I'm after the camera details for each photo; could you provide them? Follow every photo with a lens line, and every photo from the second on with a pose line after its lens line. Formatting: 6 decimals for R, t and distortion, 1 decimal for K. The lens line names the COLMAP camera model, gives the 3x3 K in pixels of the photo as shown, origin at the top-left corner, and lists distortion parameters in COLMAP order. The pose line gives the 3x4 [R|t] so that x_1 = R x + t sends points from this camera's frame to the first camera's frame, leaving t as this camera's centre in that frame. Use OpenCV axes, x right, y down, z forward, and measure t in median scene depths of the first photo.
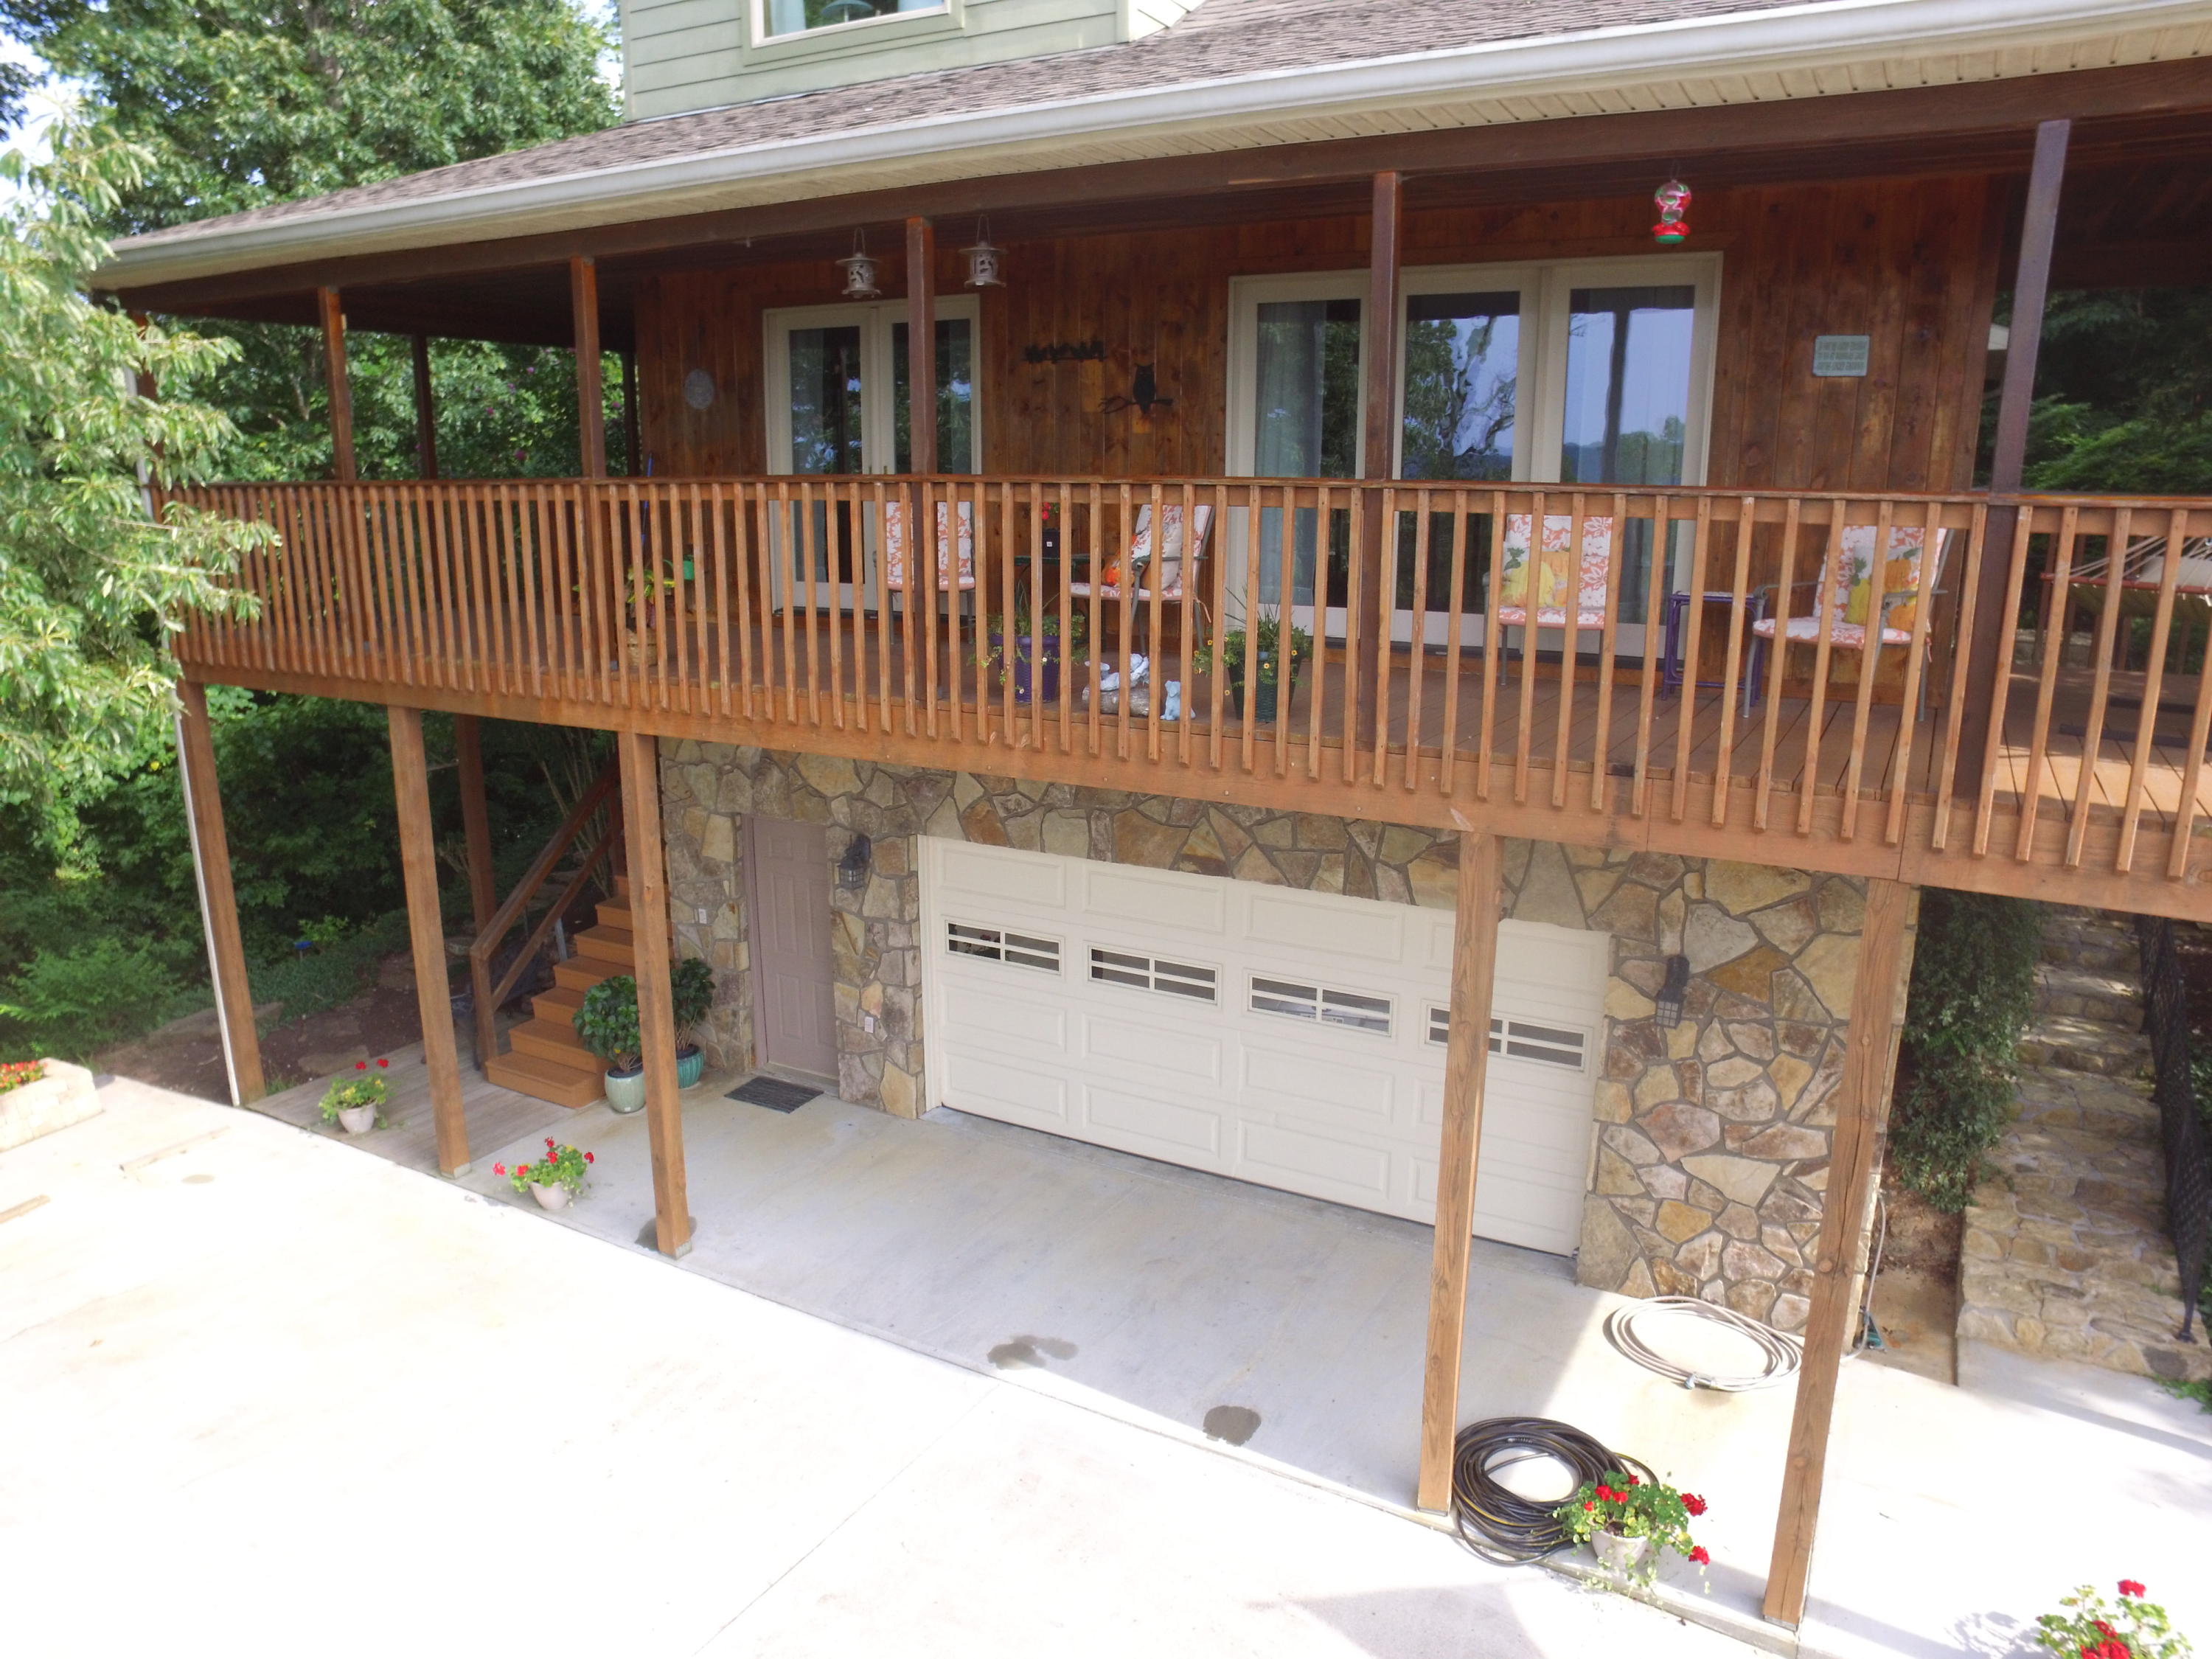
lens RADIAL K [[1511.3, 0, 1111.4], [0, 1511.3, 839.6], [0, 0, 1]] dist [-0.111571, 0.069507]
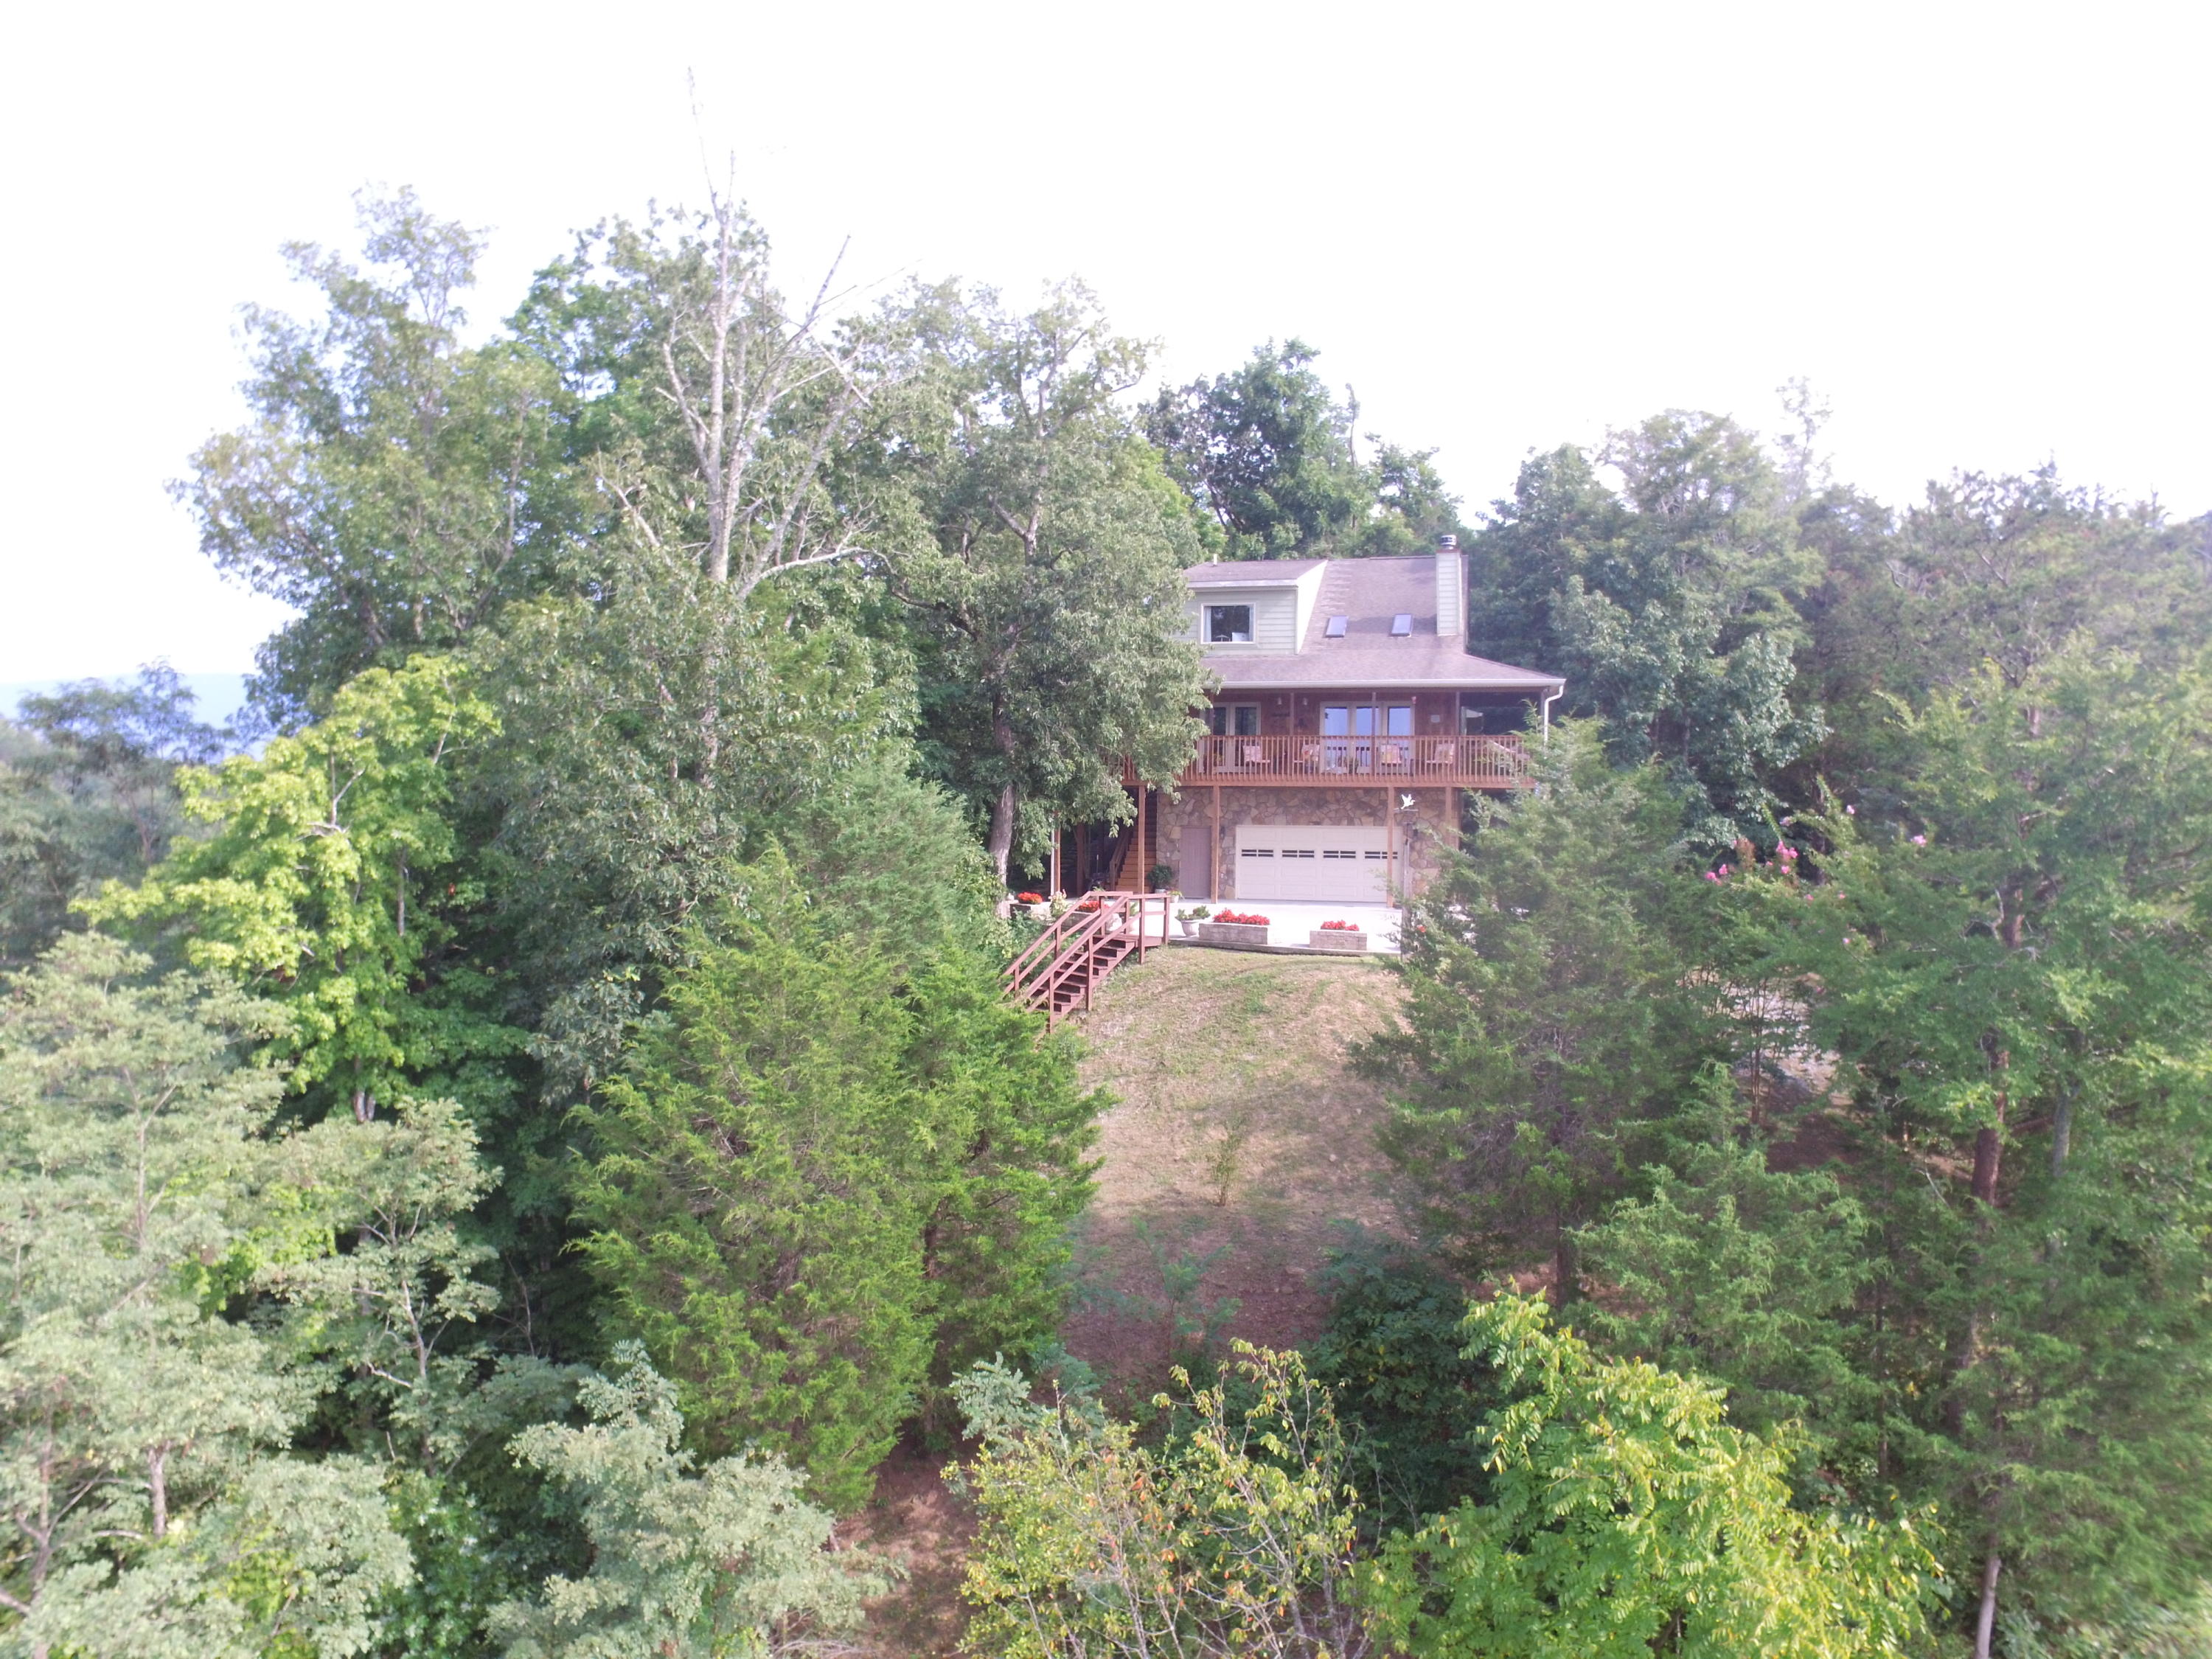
lens RADIAL K [[1512.7, 0, 1117.7], [0, 1512.7, 826.1], [0, 0, 1]] dist [-0.097914, -0.000792]
pose [[0.969398, 0.009717, 0.245301, -1.855626], [0.048619, 0.971826, -0.230632, 1.190635], [-0.240630, 0.235501, 0.941614, -3.582057]]
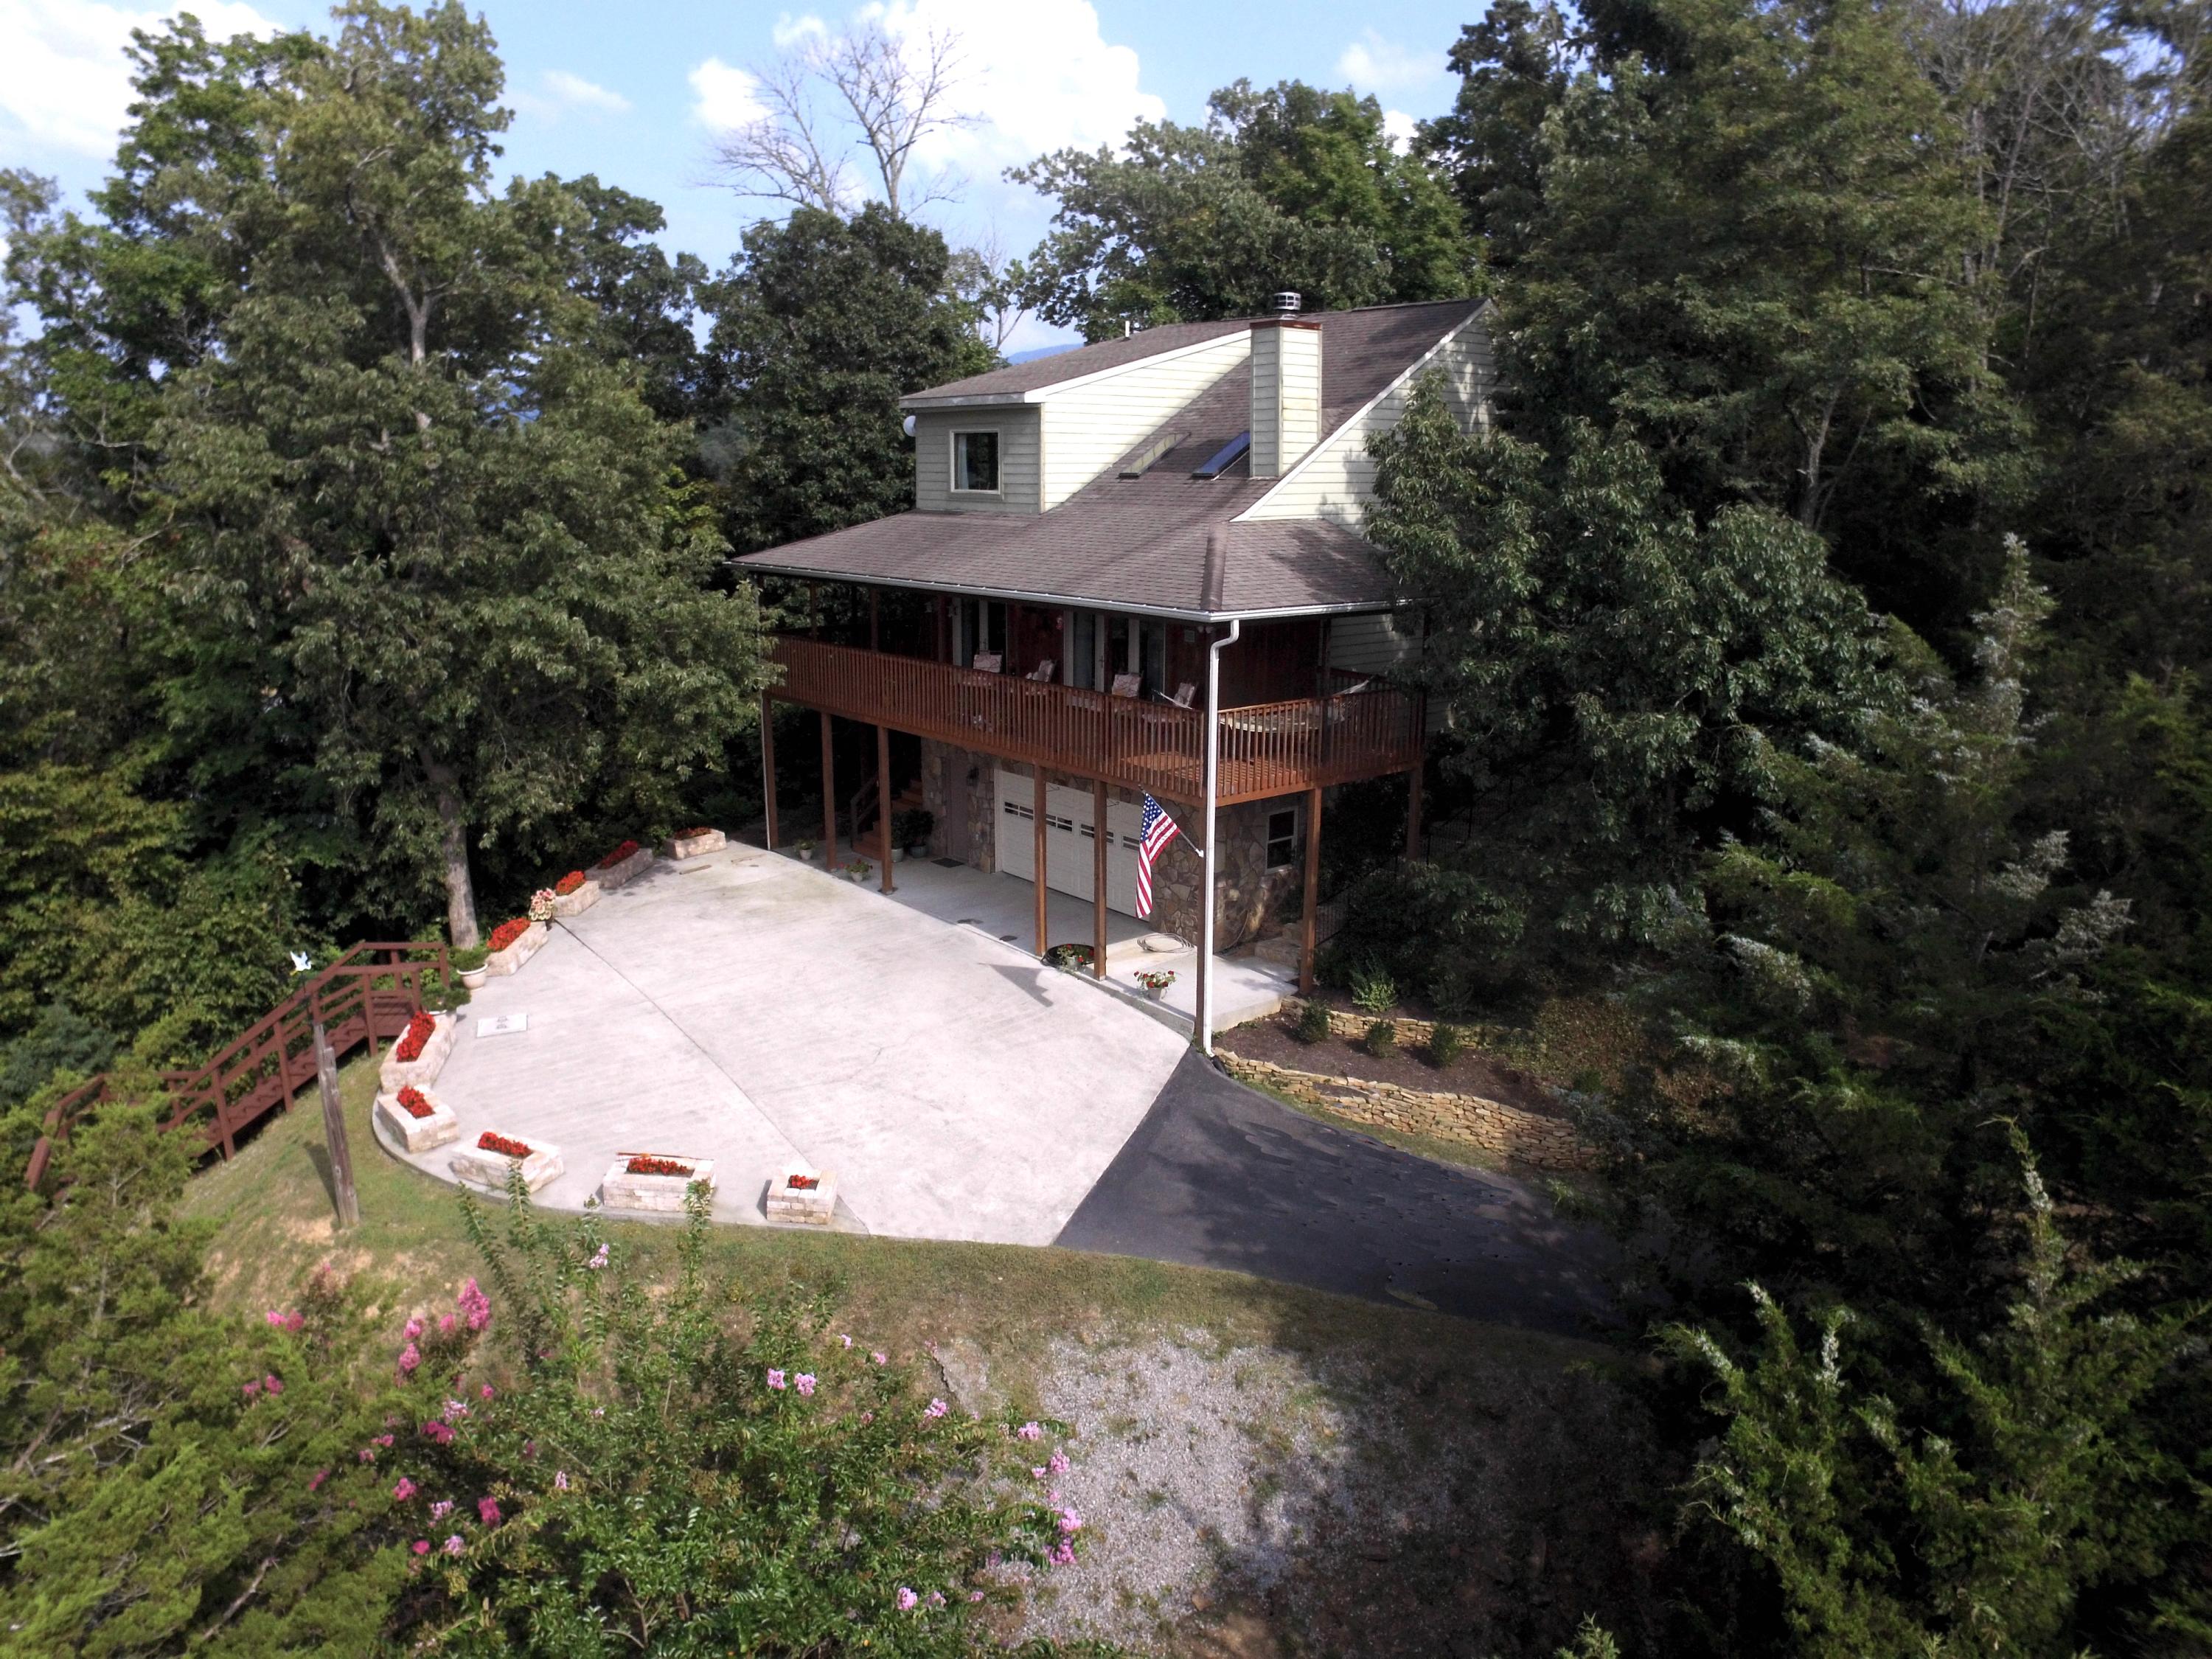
lens RADIAL K [[1511.3, 0, 1107.9], [0, 1511.3, 828.5], [0, 0, 1]] dist [-0.111571, 0.069507]
pose [[0.937106, 0.089564, -0.337359, 1.297652], [-0.090286, 0.995823, 0.013582, 0.064259], [0.337166, 0.017731, 0.941278, -1.977946]]
